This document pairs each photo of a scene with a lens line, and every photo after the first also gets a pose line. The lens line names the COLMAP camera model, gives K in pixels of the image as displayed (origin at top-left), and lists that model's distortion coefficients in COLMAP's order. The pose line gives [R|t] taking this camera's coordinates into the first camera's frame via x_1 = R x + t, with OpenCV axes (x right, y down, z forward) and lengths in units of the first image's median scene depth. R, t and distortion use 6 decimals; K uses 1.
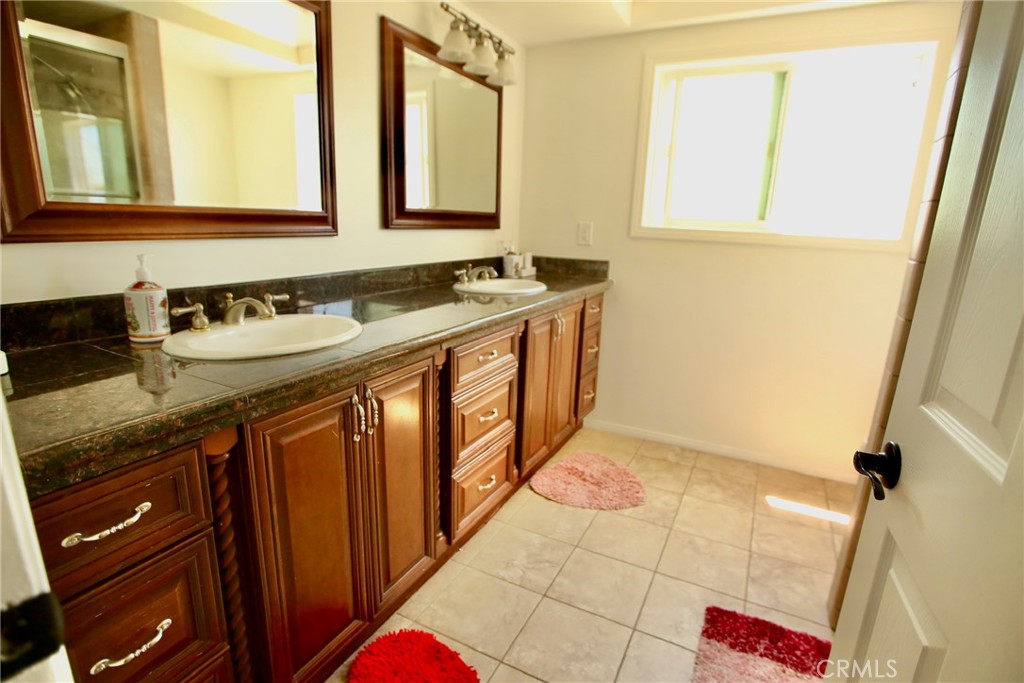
lens RADIAL K [[506.7, 0, 512.9], [0, 506.7, 345.8], [0, 0, 1]] dist [-0.046163, 0.014654]
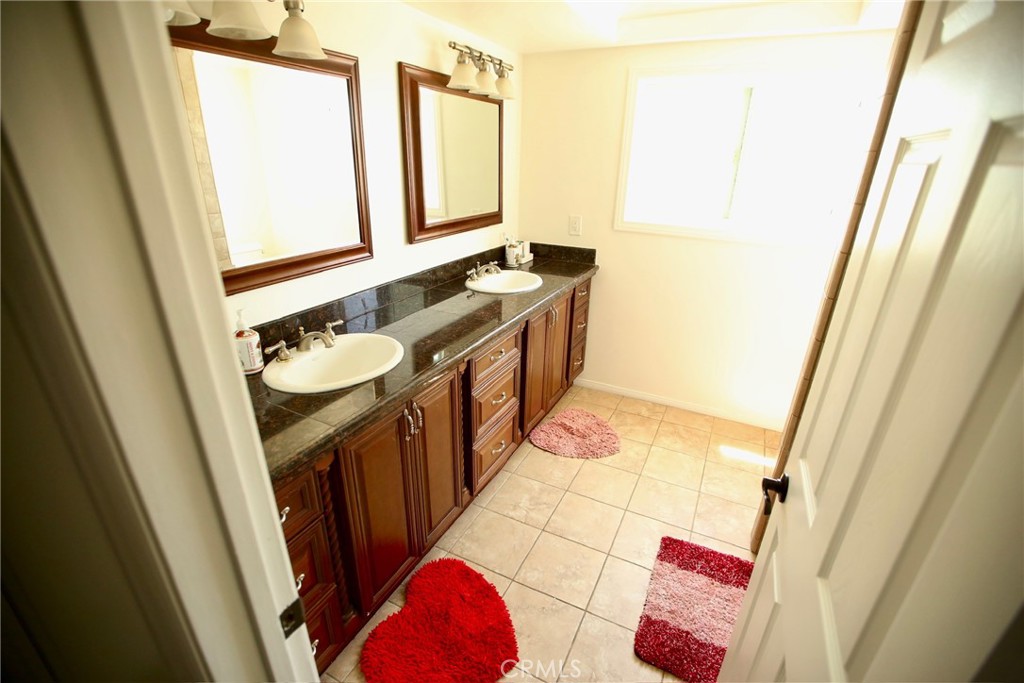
lens RADIAL K [[465.1, 0, 513.1], [0, 465.1, 347.2], [0, 0, 1]] dist [-0.050194, 0.018596]
pose [[0.999873, -0.015483, 0.003886, -0.013218], [0.014740, 0.988946, 0.147540, -0.155396], [-0.006127, -0.147463, 0.989049, -0.140469]]
